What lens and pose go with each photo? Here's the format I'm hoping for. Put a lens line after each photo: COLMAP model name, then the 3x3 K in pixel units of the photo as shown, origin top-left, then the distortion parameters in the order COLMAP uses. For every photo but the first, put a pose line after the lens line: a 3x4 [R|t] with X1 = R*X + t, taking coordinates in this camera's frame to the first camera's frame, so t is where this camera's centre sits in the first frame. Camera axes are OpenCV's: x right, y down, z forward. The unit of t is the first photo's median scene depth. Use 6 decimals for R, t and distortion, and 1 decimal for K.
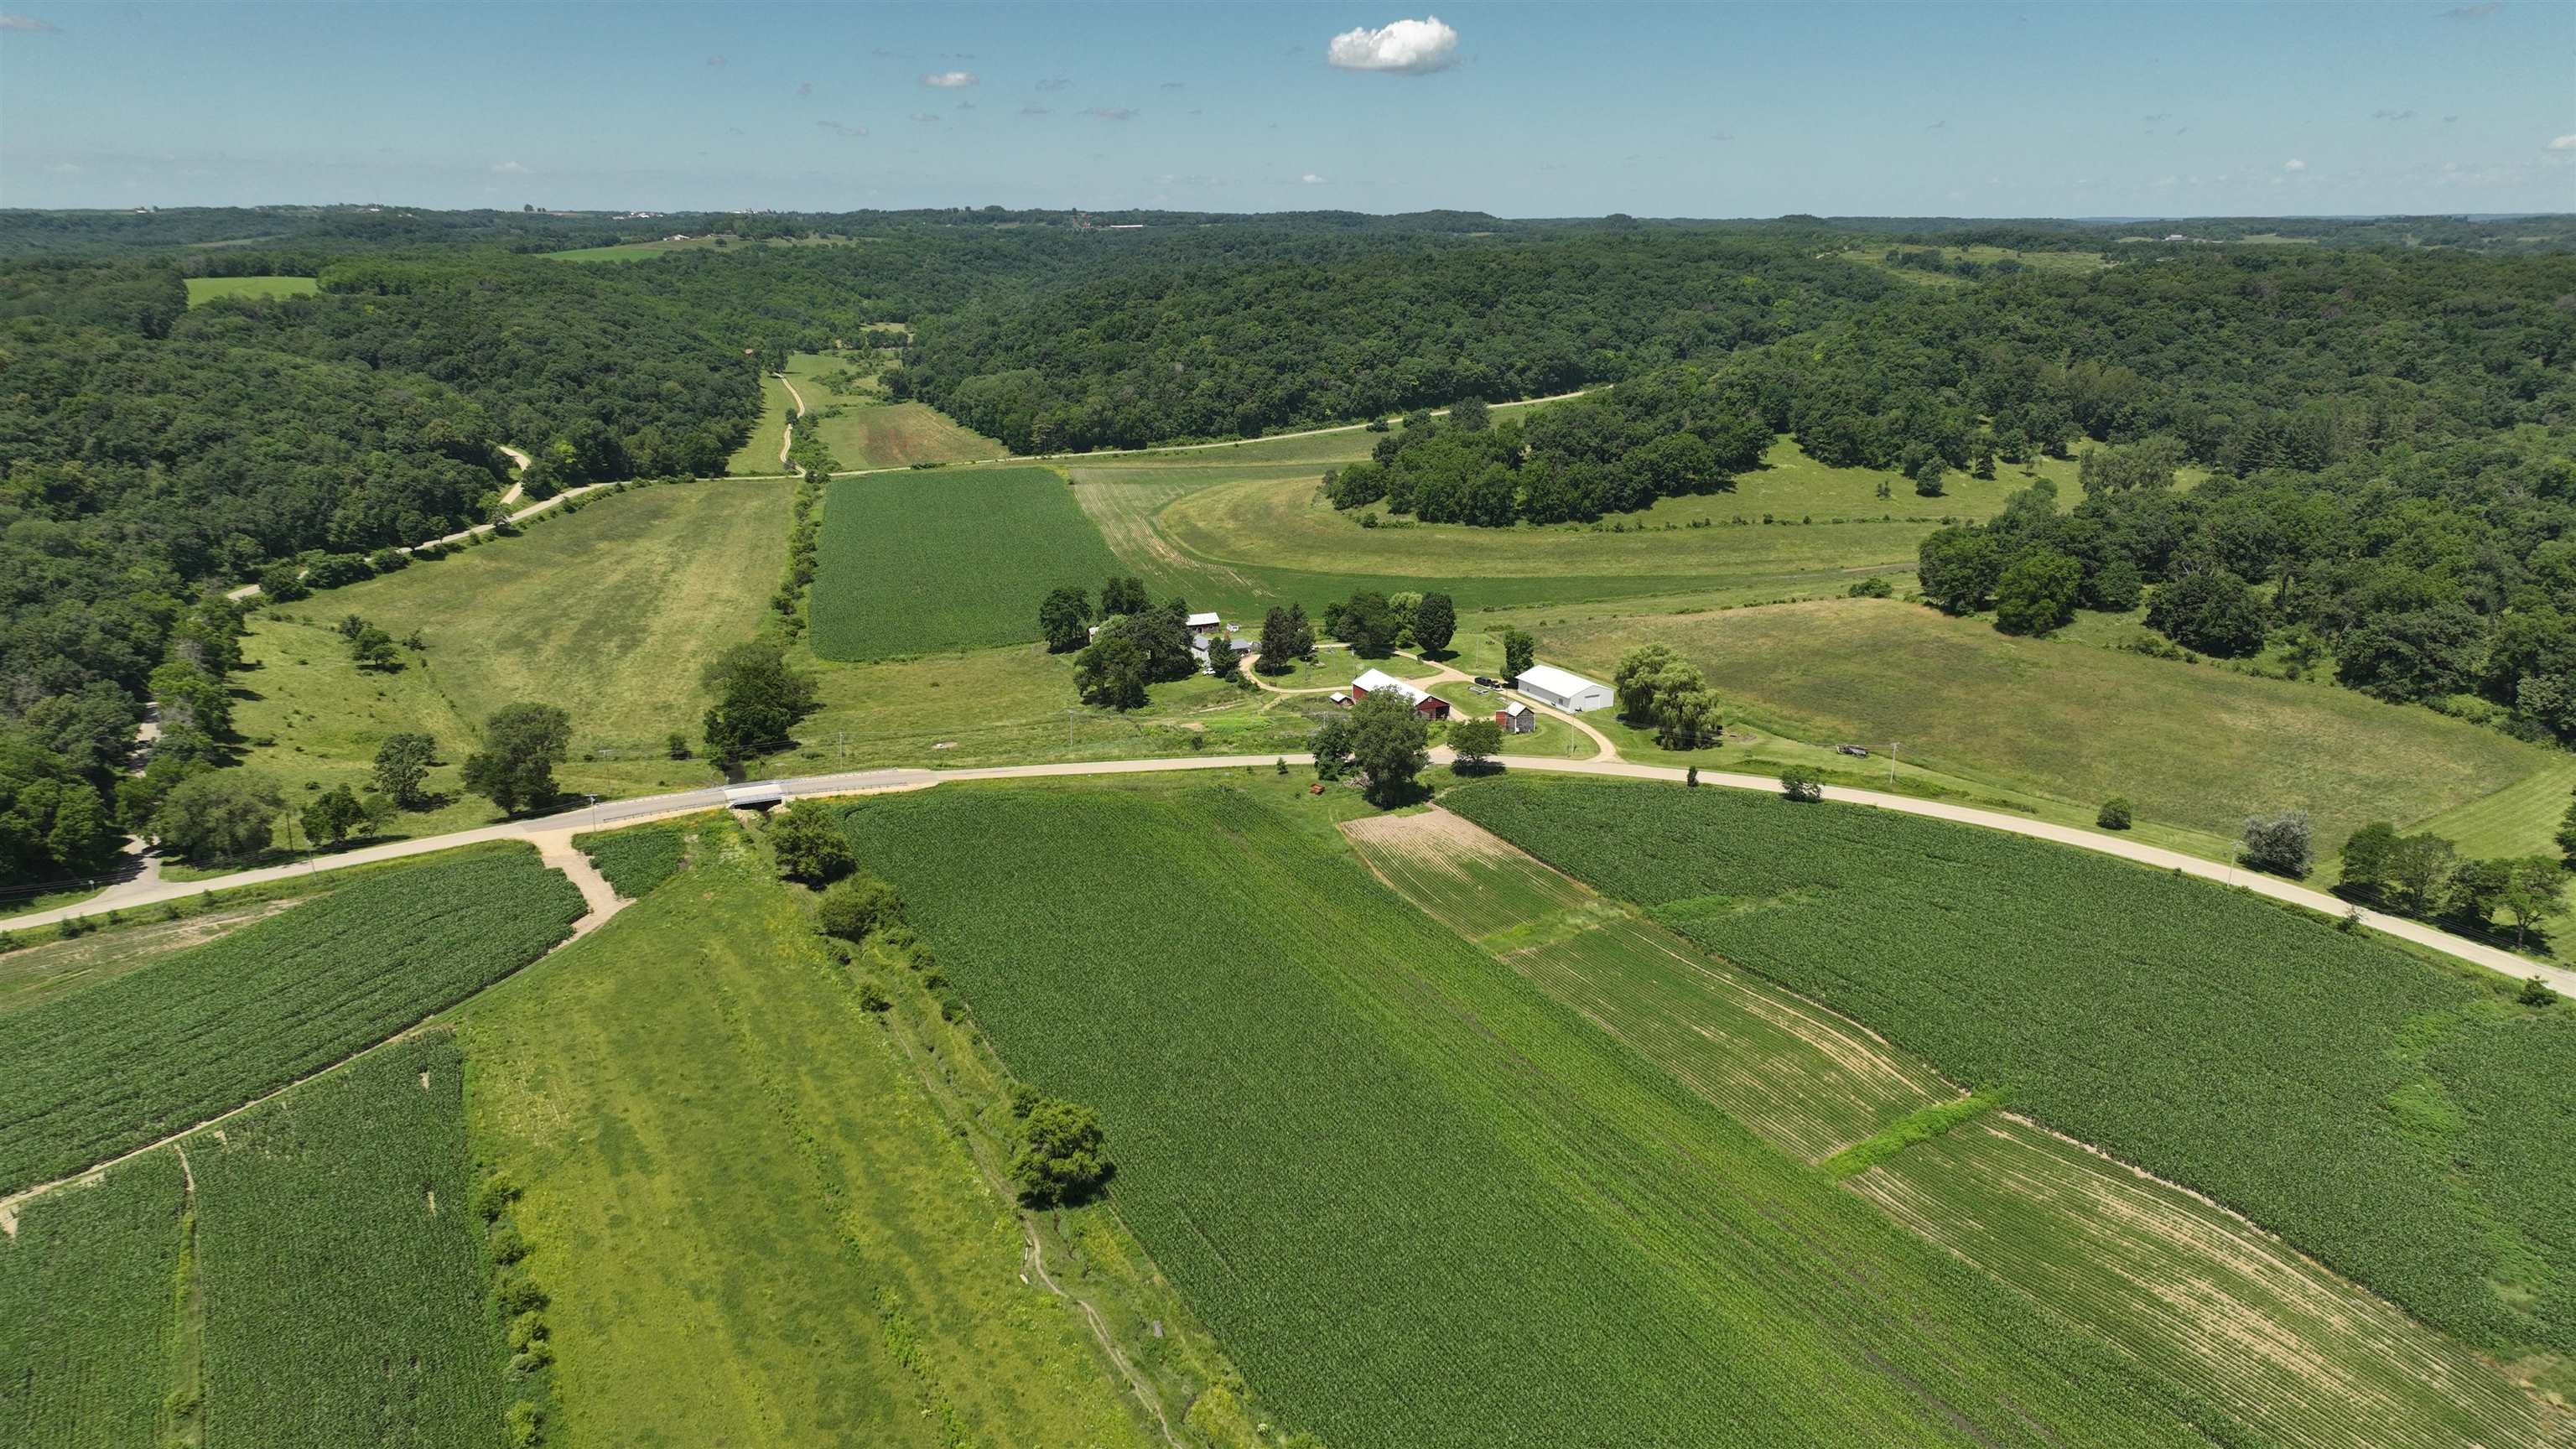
lens RADIAL K [[1813.1, 0, 1291.2], [0, 1813.1, 728.0], [0, 0, 1]] dist [0.005030, 0.009821]
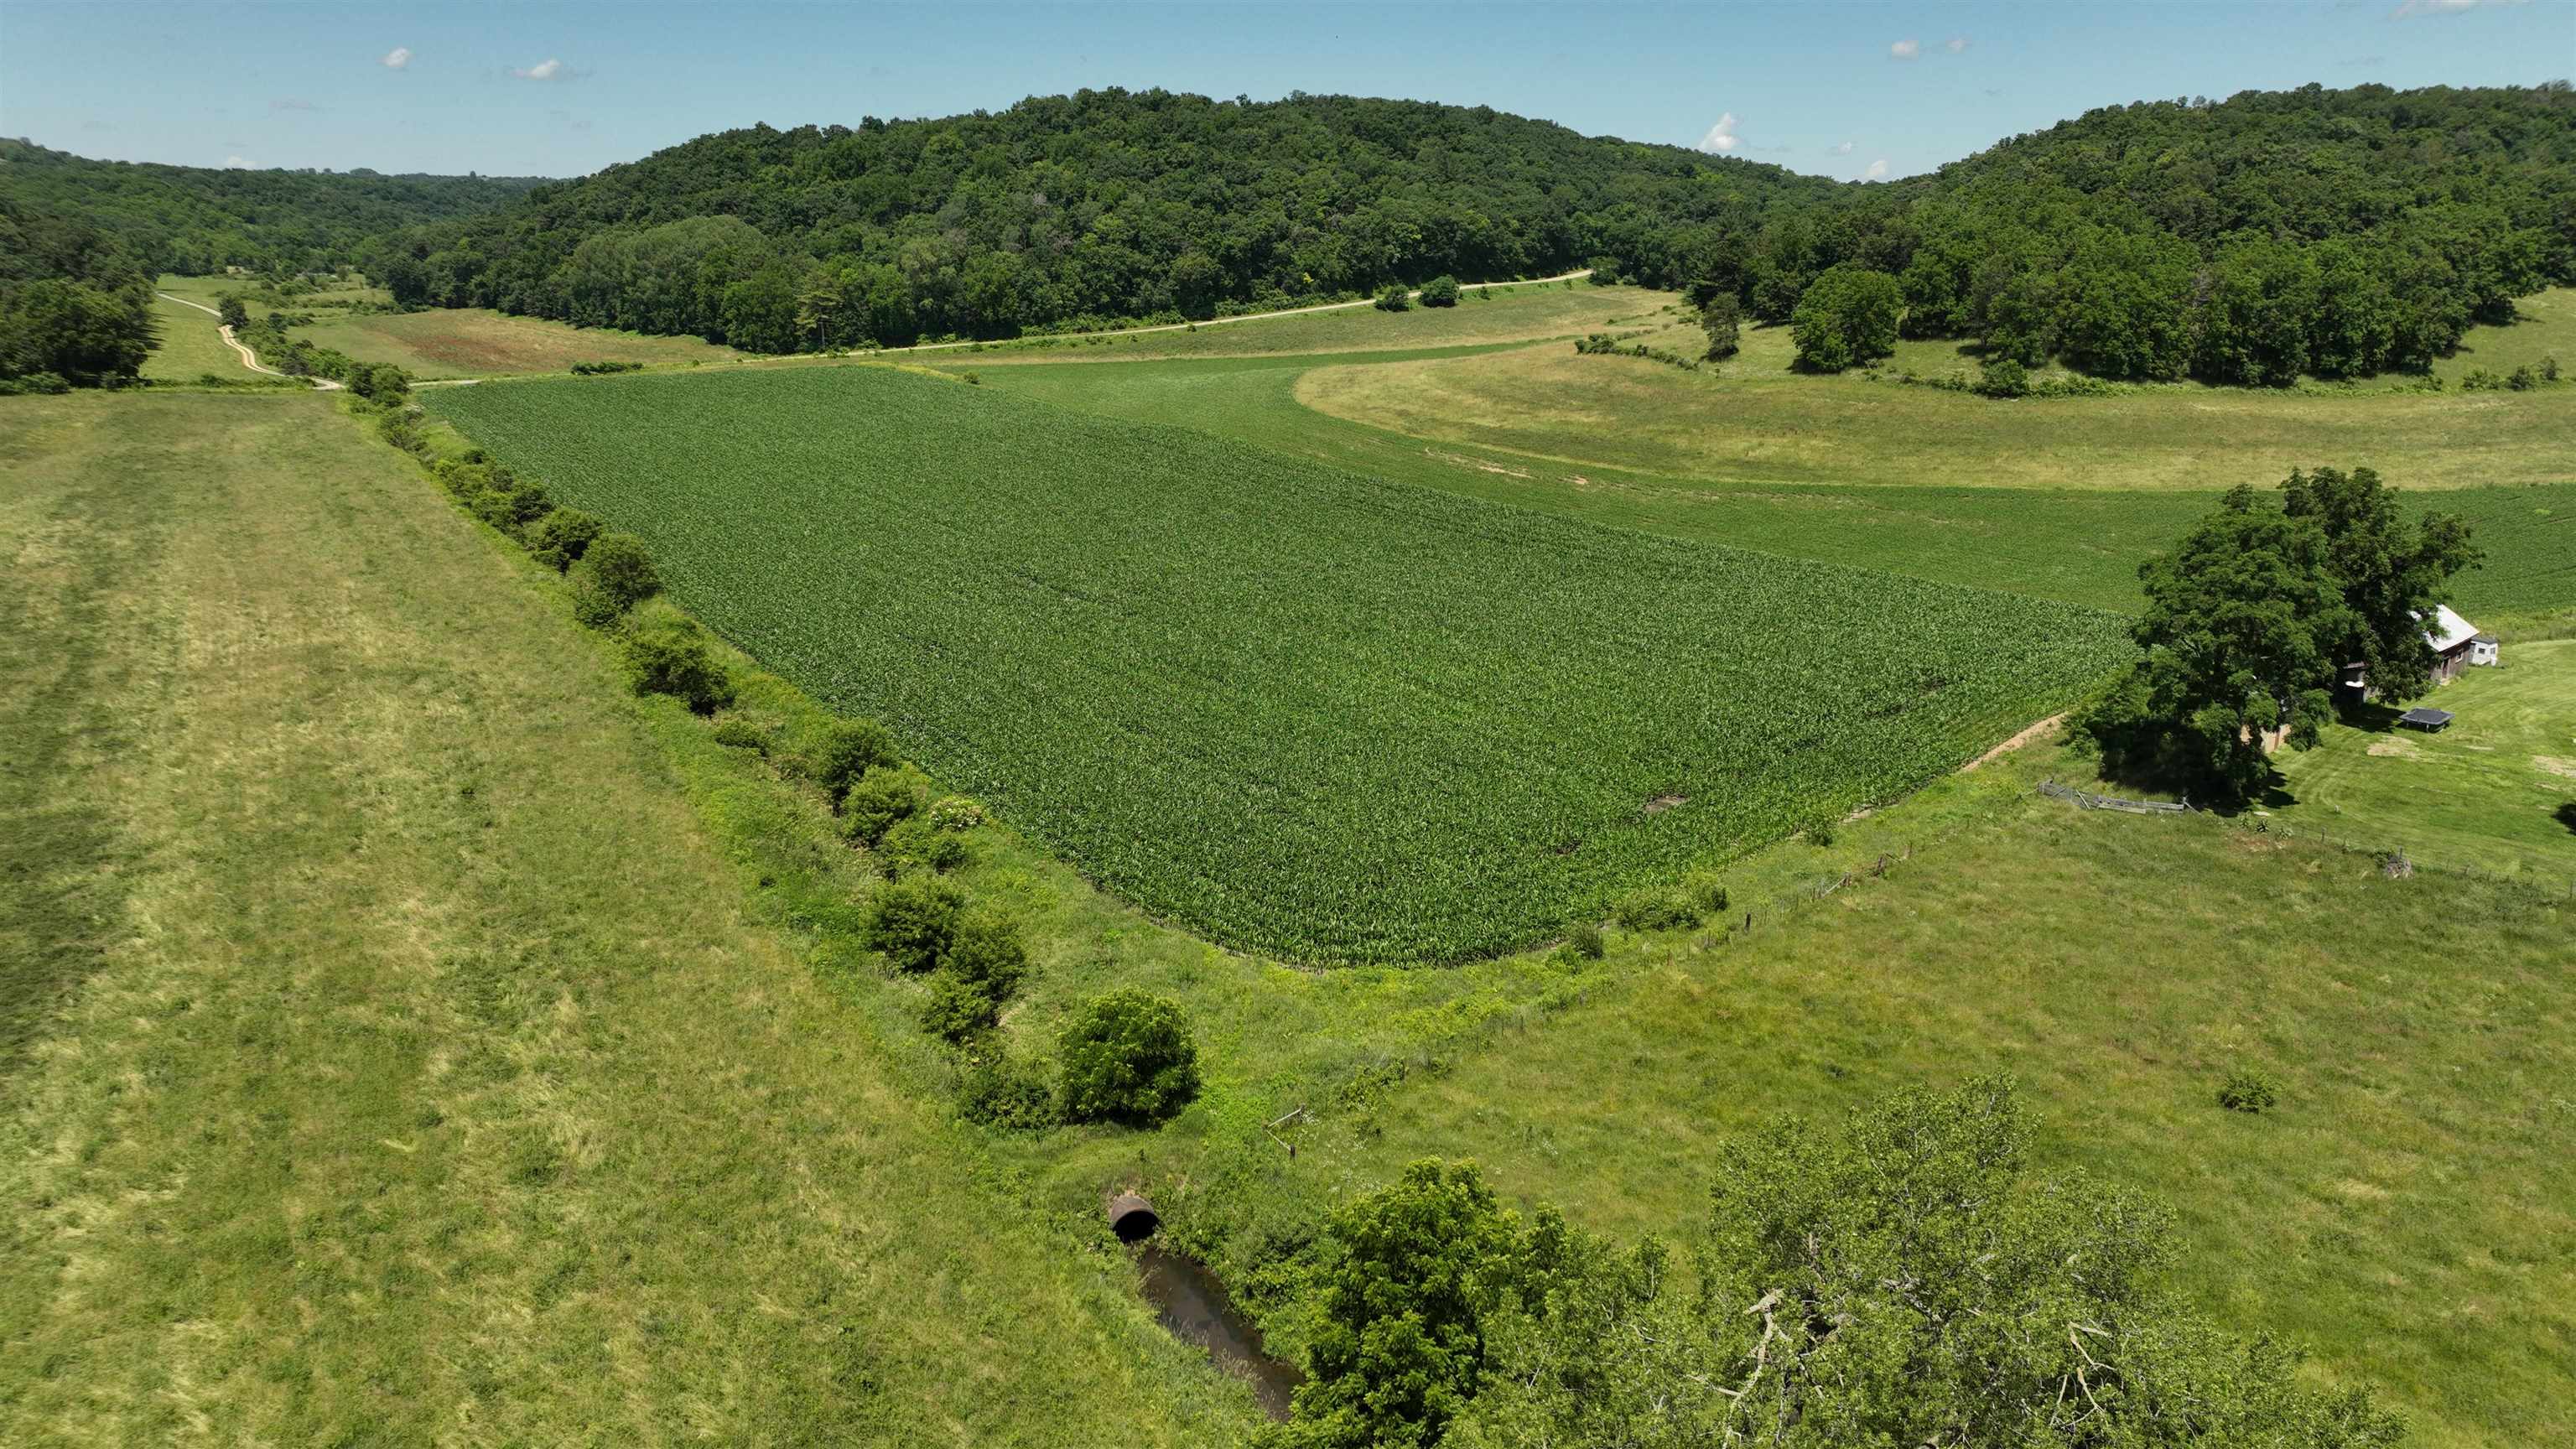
lens RADIAL K [[1813.1, 0, 1291.2], [0, 1813.1, 728.0], [0, 0, 1]] dist [0.005030, 0.009821]
pose [[0.948794, -0.074526, 0.306978, -0.249750], [0.077095, 0.997017, 0.003765, -0.049259], [-0.306343, 0.020095, 0.951709, 0.658675]]
